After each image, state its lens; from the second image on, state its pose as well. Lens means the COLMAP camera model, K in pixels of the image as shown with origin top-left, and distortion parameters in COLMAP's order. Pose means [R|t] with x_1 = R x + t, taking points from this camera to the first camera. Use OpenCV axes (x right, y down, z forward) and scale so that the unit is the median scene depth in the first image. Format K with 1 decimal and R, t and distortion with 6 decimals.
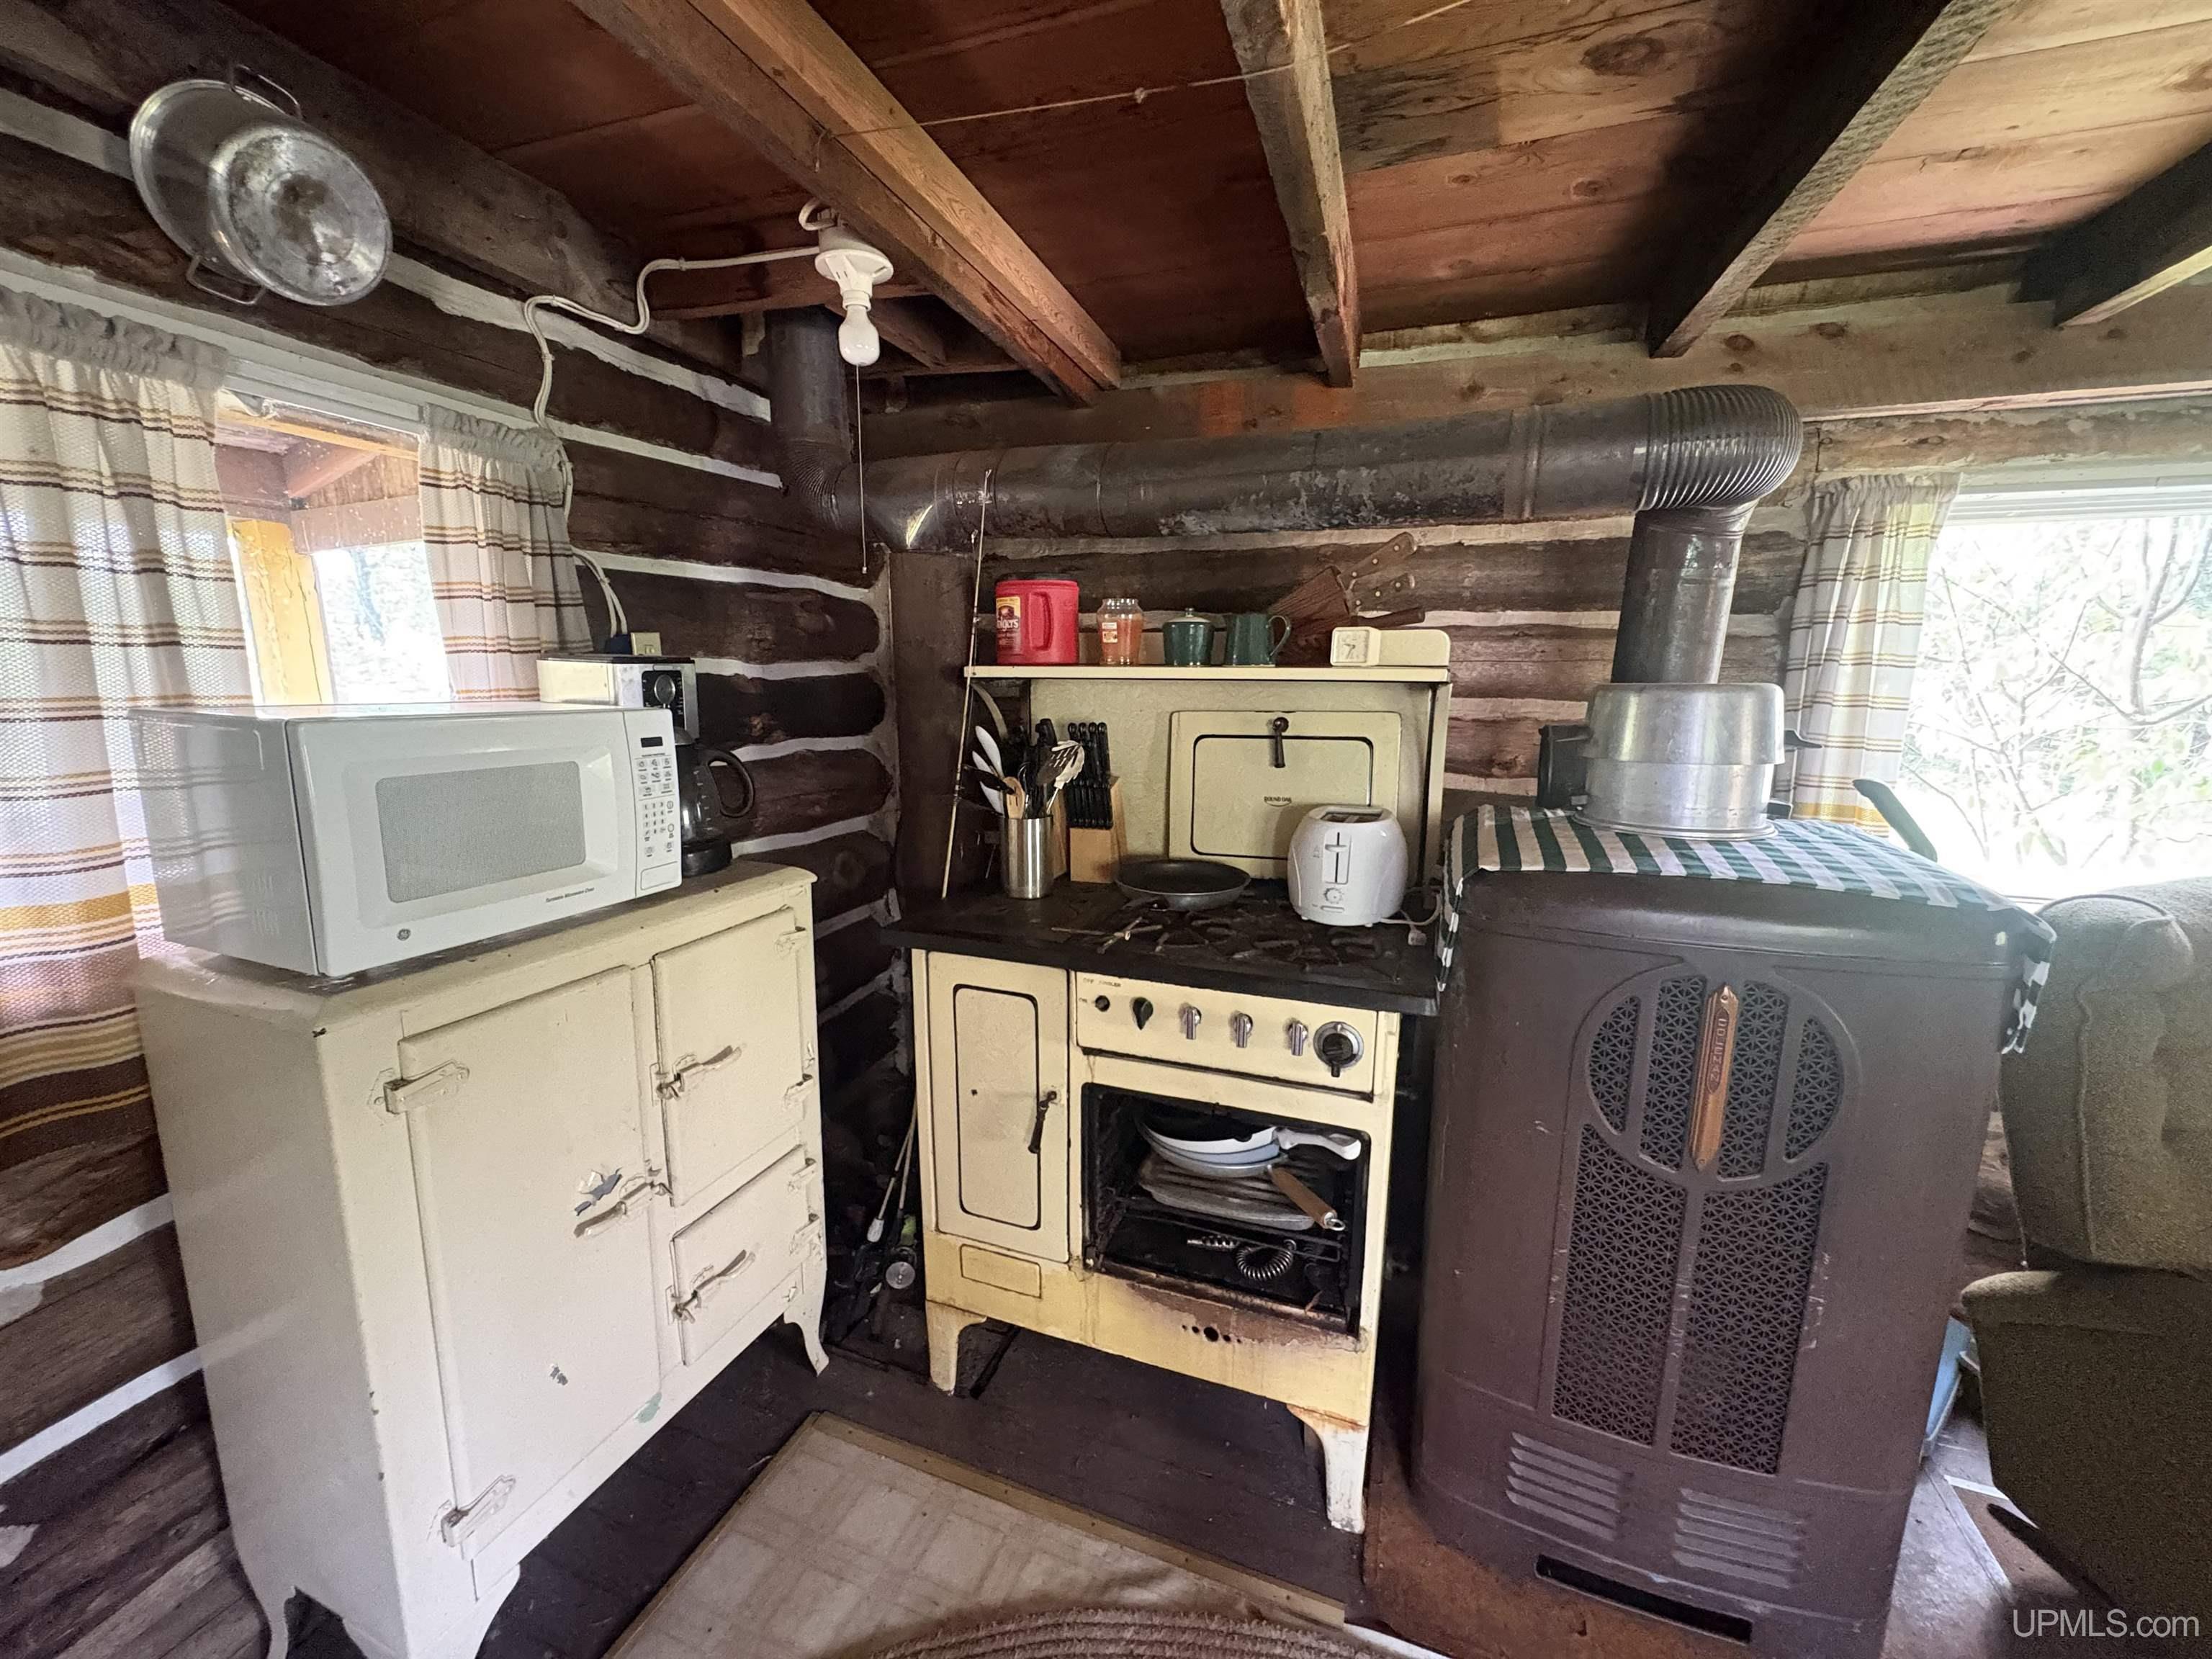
lens RADIAL K [[883.8, 0, 1106.0], [0, 883.8, 829.5], [0, 0, 1]] dist [0.001086, -0.000191]
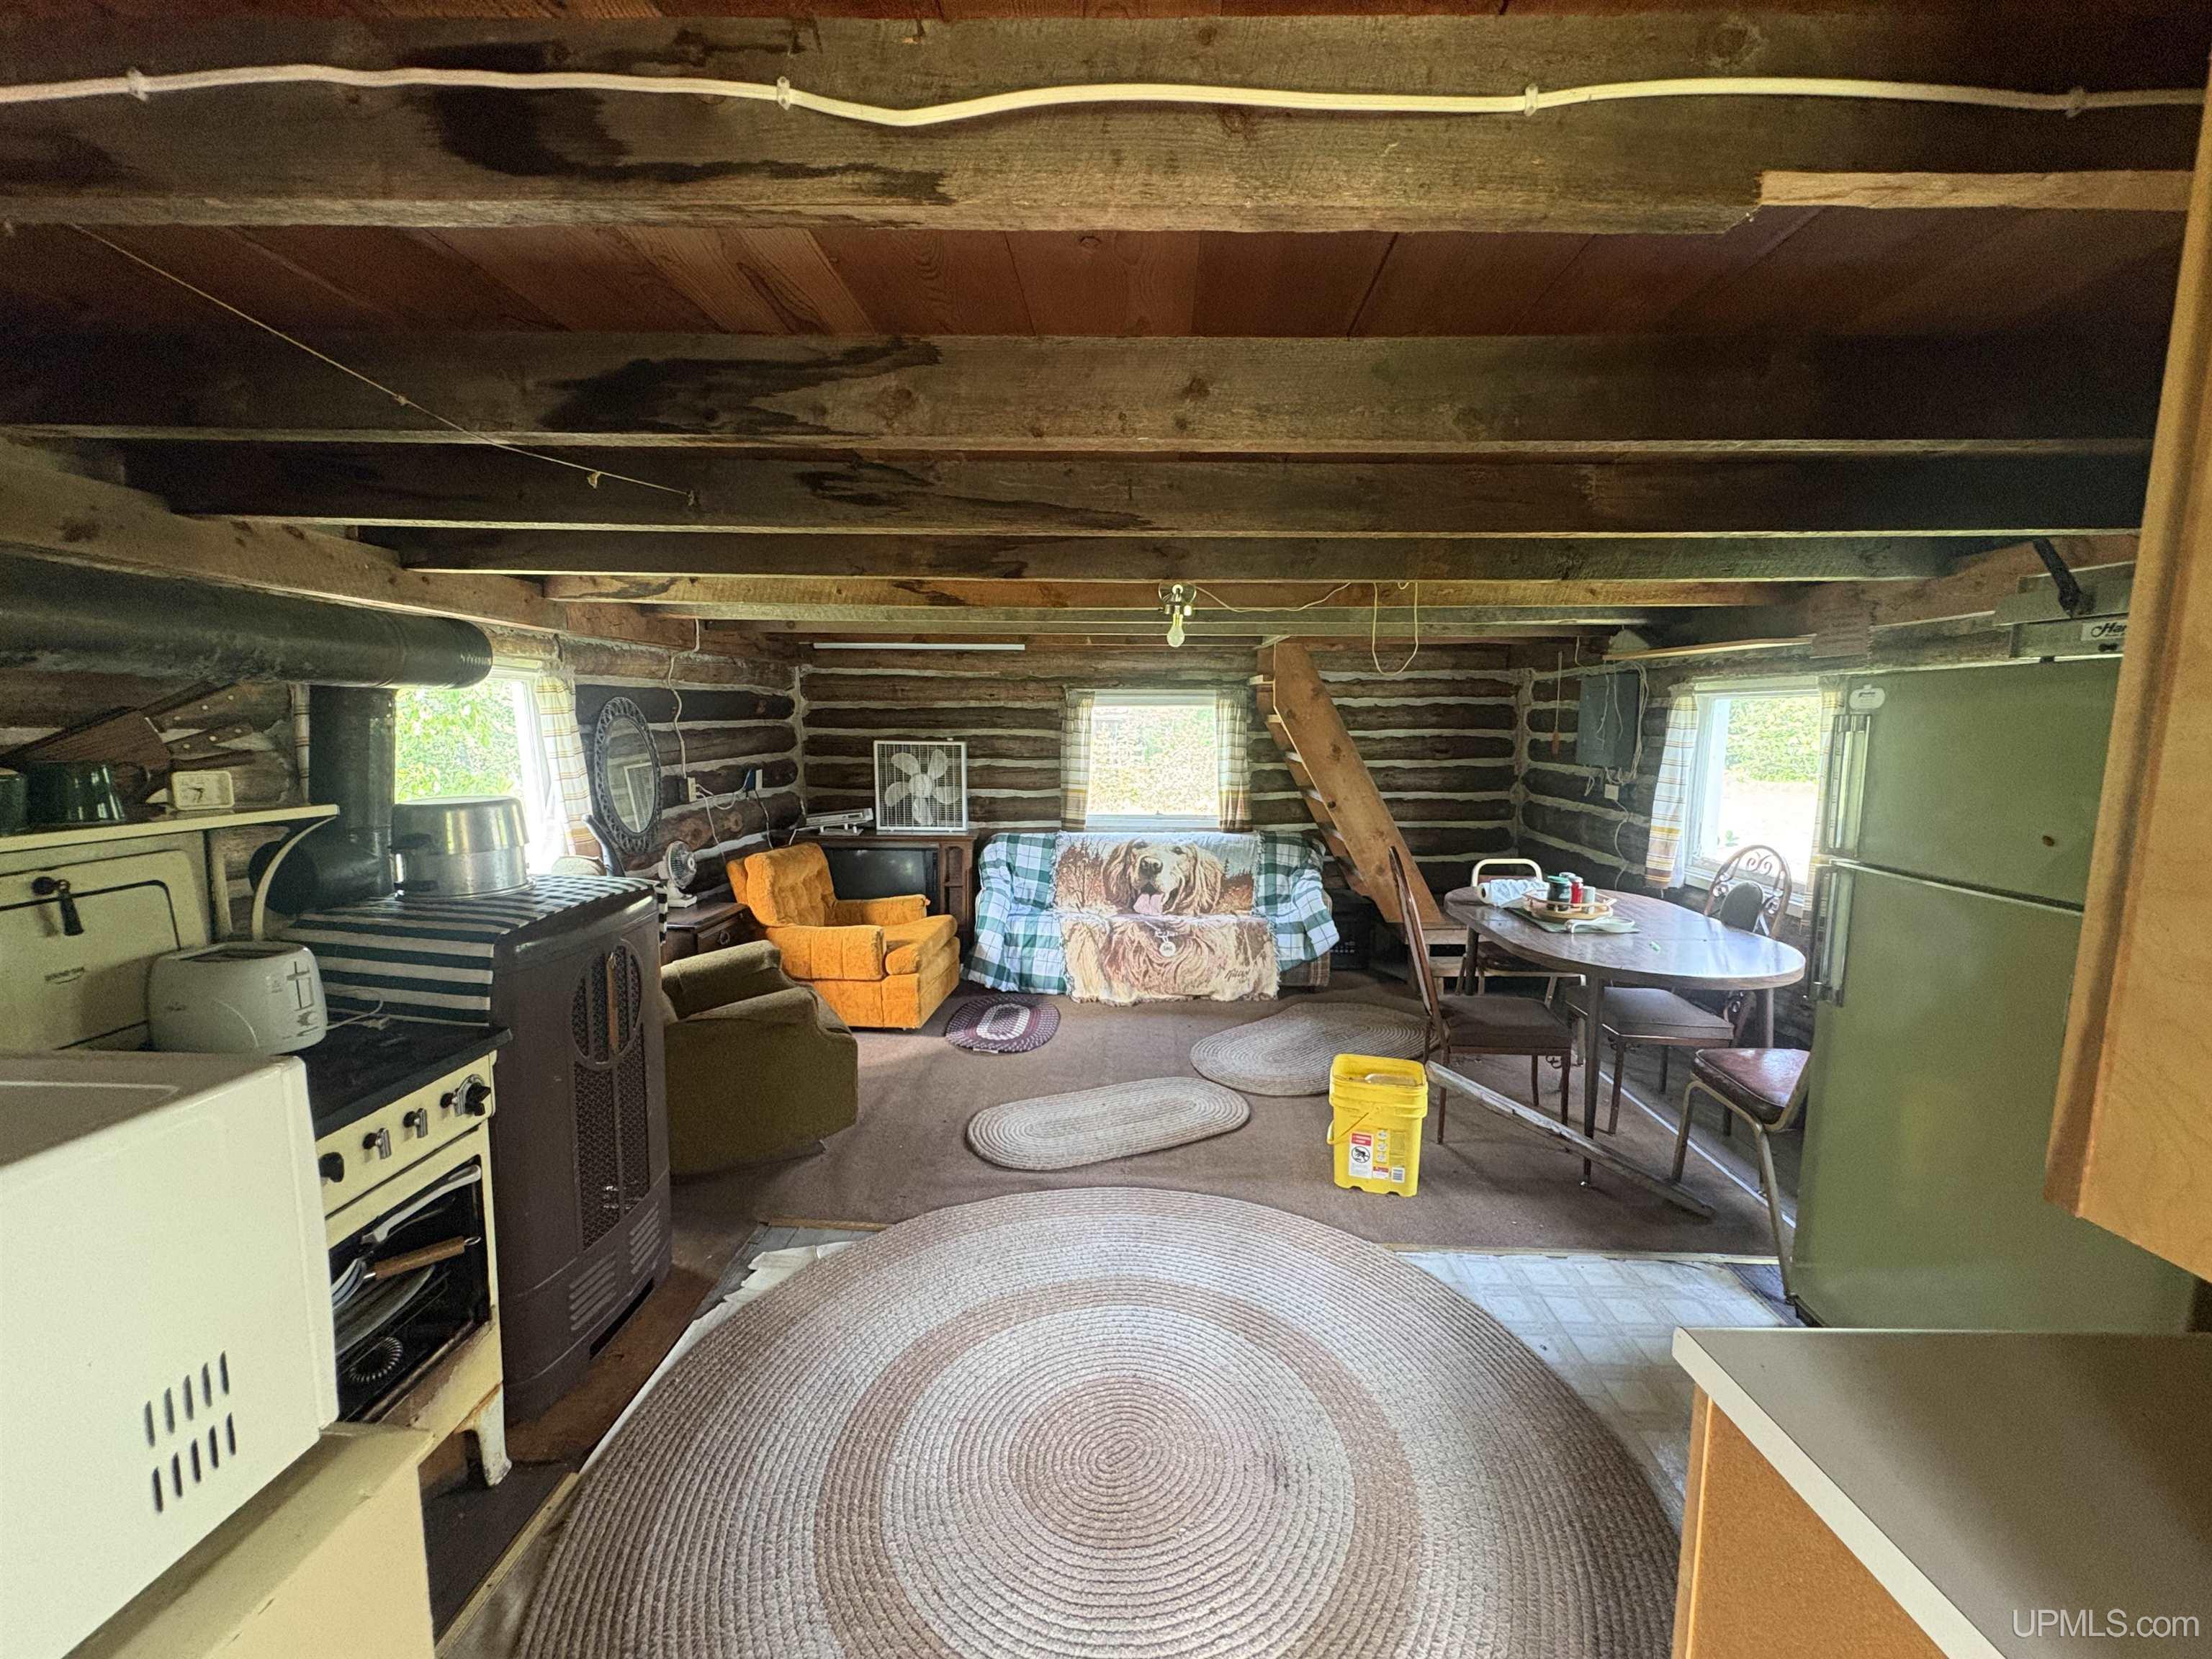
lens RADIAL K [[883.8, 0, 1106.0], [0, 883.8, 829.5], [0, 0, 1]] dist [0.001086, -0.000191]
pose [[-0.313016, -0.122435, 0.941823, -1.077978], [0.157115, 0.971317, 0.178486, -0.196882], [-0.936662, 0.203843, -0.284801, 0.366317]]
